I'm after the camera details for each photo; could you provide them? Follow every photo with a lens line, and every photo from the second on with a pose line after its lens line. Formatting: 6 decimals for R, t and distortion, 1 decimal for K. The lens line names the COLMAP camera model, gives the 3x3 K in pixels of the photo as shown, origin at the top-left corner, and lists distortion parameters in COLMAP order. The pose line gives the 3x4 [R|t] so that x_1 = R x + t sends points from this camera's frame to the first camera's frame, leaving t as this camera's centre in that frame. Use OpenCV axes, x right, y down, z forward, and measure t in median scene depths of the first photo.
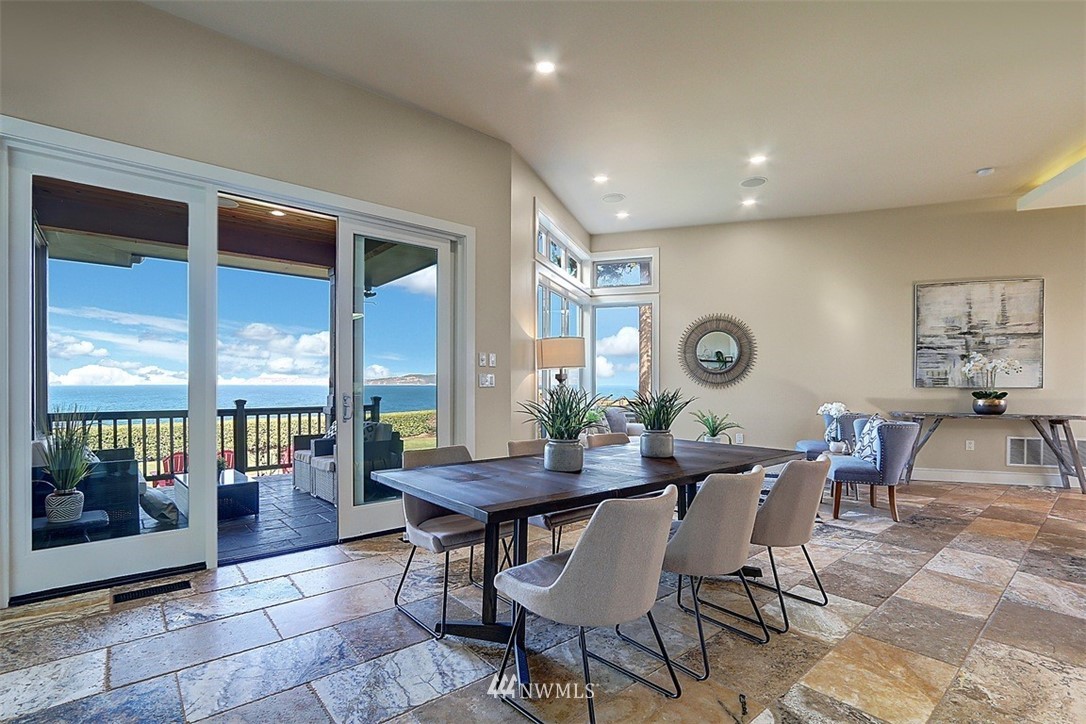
lens RADIAL K [[501.7, 0, 543.1], [0, 501.7, 383.6], [0, 0, 1]] dist [-0.009628, -0.000238]
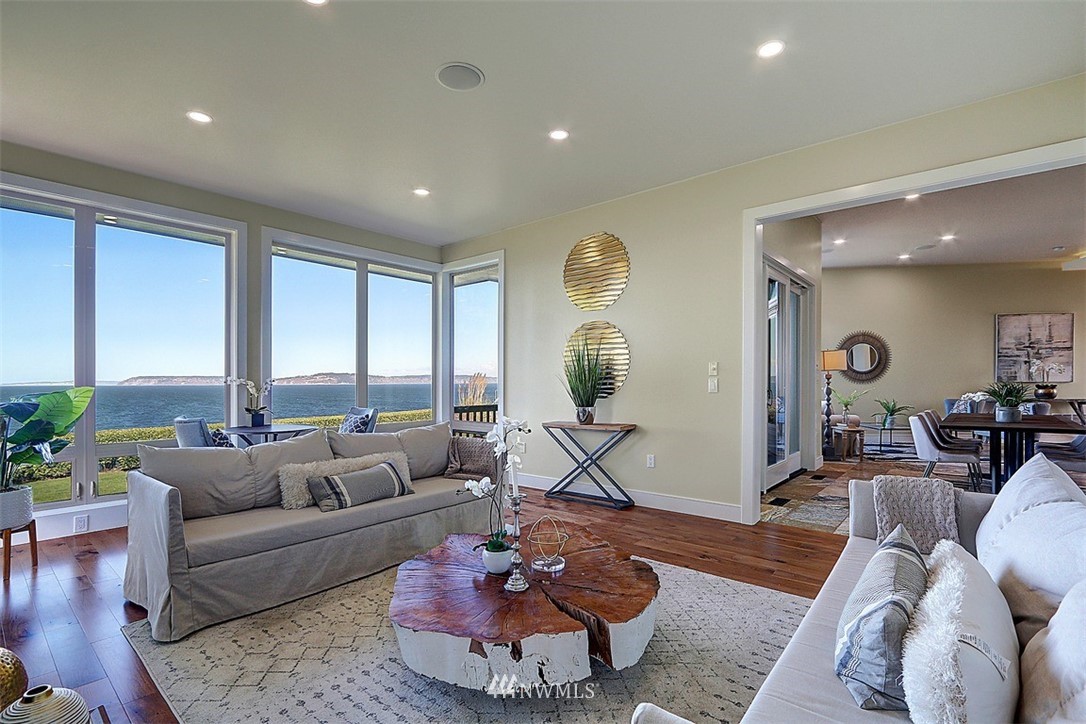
lens RADIAL K [[501.7, 0, 543.1], [0, 501.7, 383.6], [0, 0, 1]] dist [-0.009628, -0.000238]
pose [[0.986906, -0.007657, 0.161116, -0.883775], [0.007083, 0.999966, 0.004139, -0.004220], [-0.161142, -0.002943, 0.986927, -0.278988]]
